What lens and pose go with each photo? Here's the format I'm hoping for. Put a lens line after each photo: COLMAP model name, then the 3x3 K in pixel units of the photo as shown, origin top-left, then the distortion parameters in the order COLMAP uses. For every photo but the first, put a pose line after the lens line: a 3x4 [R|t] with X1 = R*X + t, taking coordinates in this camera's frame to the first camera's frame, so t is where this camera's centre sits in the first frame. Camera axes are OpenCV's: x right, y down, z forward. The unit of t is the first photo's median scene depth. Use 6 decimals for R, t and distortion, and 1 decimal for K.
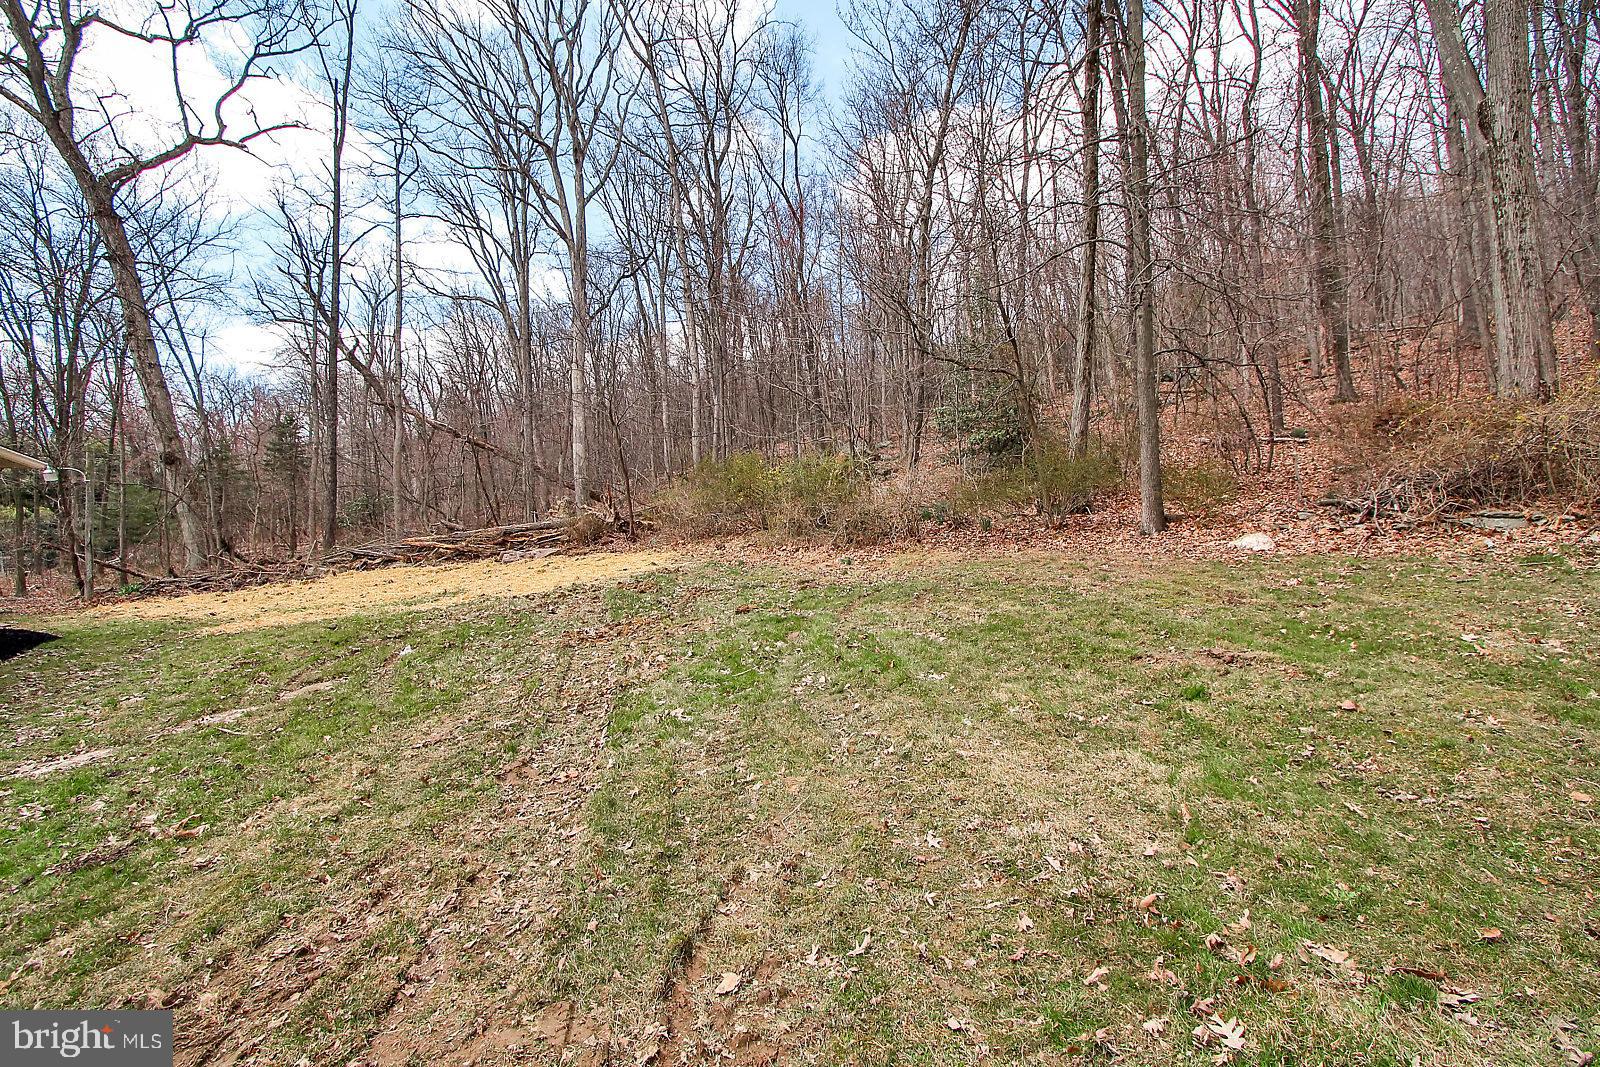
lens RADIAL K [[722.1, 0, 826.0], [0, 722.1, 517.0], [0, 0, 1]] dist [0.010869, 0.000300]
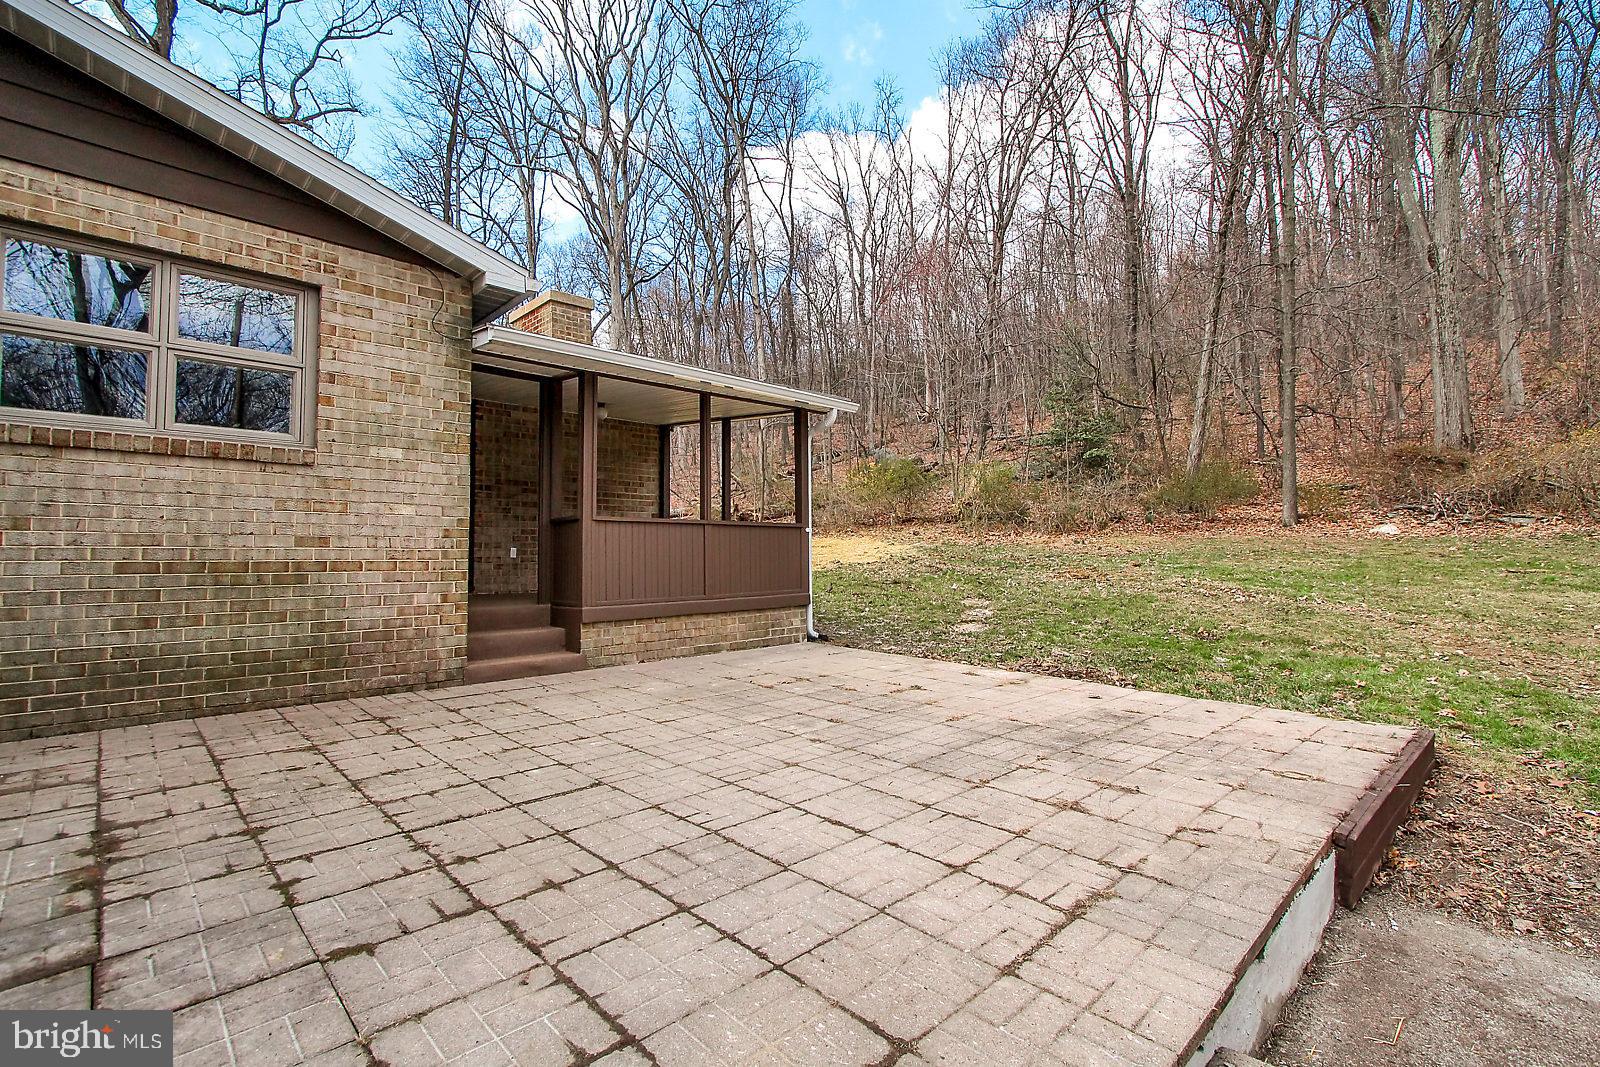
lens RADIAL K [[722.1, 0, 826.0], [0, 722.1, 517.0], [0, 0, 1]] dist [0.010869, 0.000300]
pose [[0.981970, 0.025181, 0.187352, -0.591747], [-0.024510, 0.999682, -0.005895, 0.028622], [-0.187441, 0.001197, 0.982275, -0.232828]]
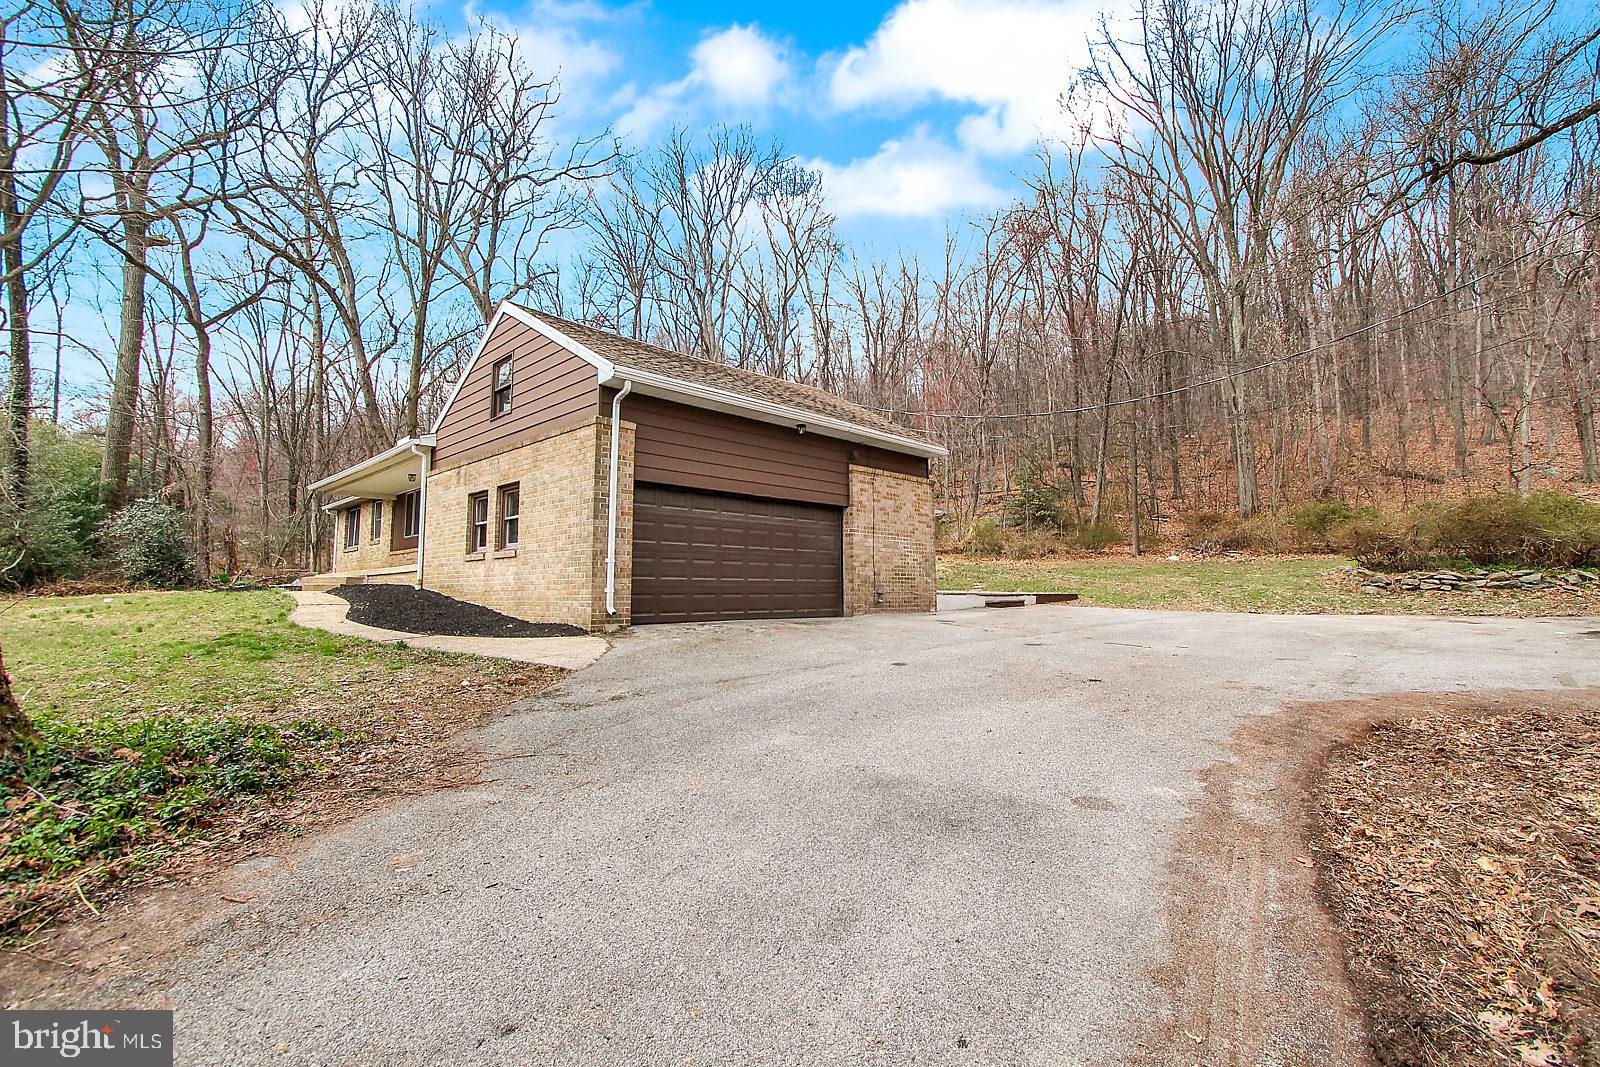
lens RADIAL K [[722.1, 0, 826.0], [0, 722.1, 517.0], [0, 0, 1]] dist [0.010869, 0.000300]
pose [[0.977822, 0.045748, 0.204381, -1.043697], [-0.035601, 0.997957, -0.053053, 0.049394], [-0.206390, 0.044600, 0.977453, -1.217691]]
